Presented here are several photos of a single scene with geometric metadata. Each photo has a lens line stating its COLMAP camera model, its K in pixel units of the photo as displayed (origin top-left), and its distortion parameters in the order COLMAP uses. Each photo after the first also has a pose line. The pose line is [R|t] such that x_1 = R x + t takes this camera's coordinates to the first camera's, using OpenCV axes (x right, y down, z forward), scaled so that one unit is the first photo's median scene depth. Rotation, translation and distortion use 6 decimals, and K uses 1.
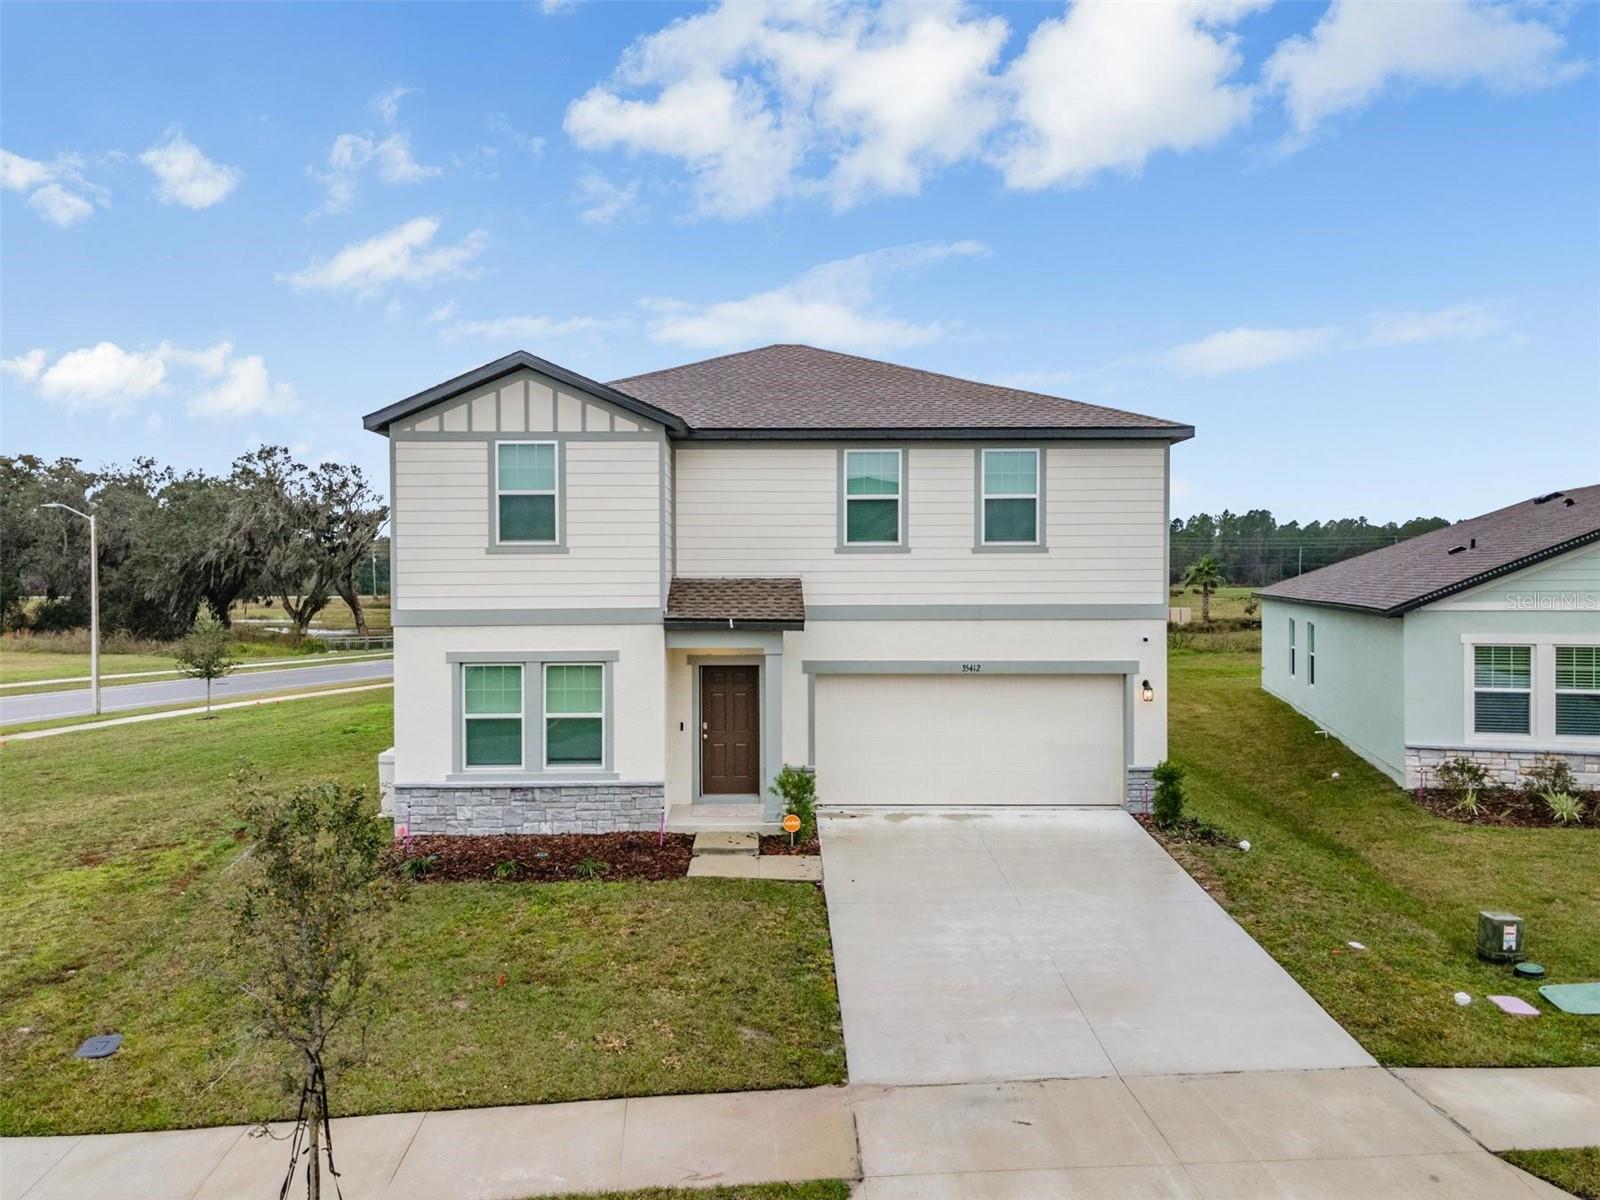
lens RADIAL K [[1165.5, 0, 790.4], [0, 1165.5, 592.9], [0, 0, 1]] dist [0.016541, 0.046970]
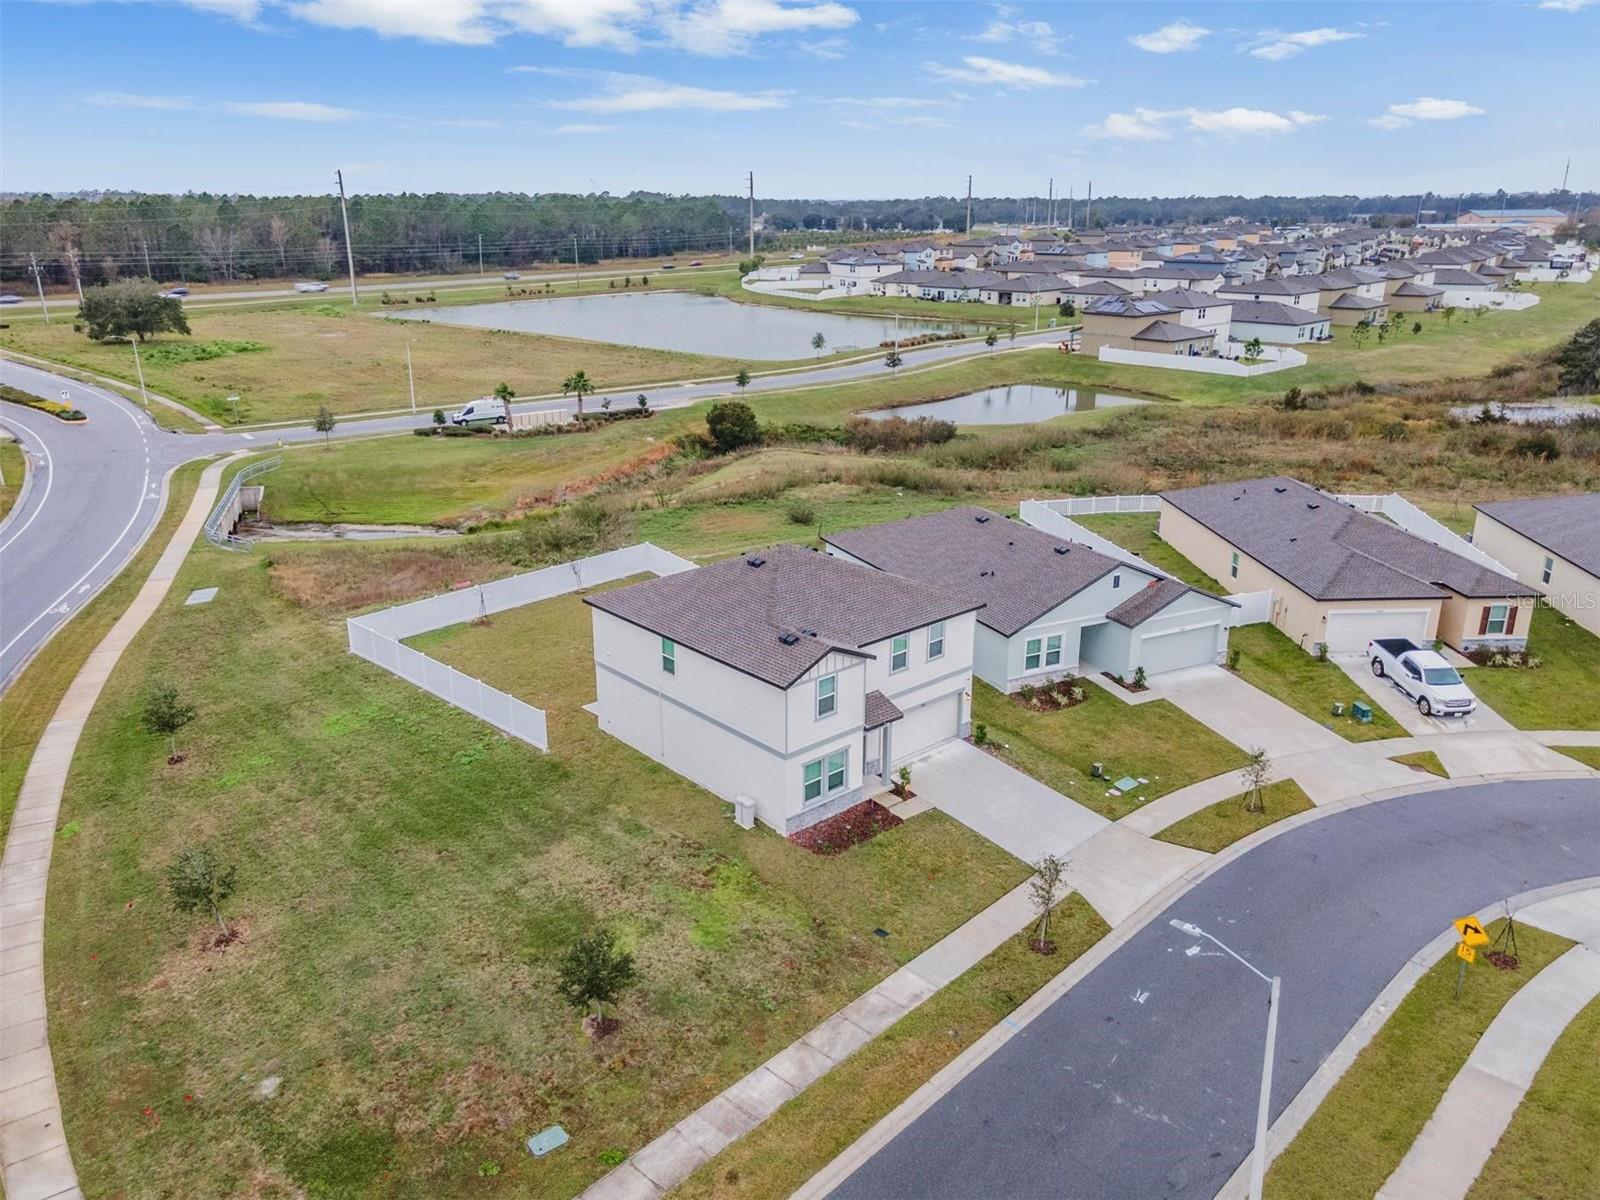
lens RADIAL K [[1203.6, 0, 785.0], [0, 1203.6, 569.6], [0, 0, 1]] dist [0.040236, 0.009129]
pose [[0.758424, -0.186744, 0.624435, -1.831374], [0.004474, 0.959543, 0.281527, -1.059008], [-0.651746, -0.210724, 0.728576, -0.749864]]
